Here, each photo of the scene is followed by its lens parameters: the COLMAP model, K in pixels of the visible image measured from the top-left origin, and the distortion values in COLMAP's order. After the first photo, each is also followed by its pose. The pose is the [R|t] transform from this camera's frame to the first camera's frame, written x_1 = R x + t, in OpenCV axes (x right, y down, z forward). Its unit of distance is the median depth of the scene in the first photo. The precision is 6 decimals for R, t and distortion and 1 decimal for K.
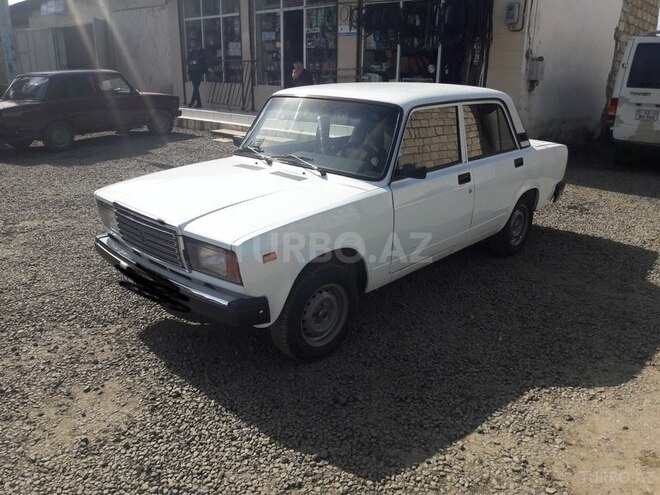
lens RADIAL K [[538.2, 0, 333.4], [0, 538.2, 247.6], [0, 0, 1]] dist [-0.008878, -0.001399]
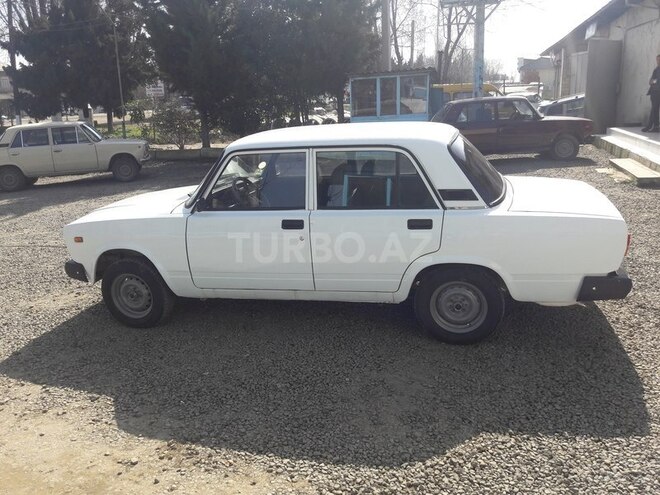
lens RADIAL K [[538.2, 0, 333.4], [0, 538.2, 247.6], [0, 0, 1]] dist [-0.008878, -0.001399]
pose [[0.496752, 0.204557, -0.843442, 1.327151], [-0.227475, 0.968540, 0.100923, -0.242143], [0.837551, 0.141728, 0.527656, 0.645796]]
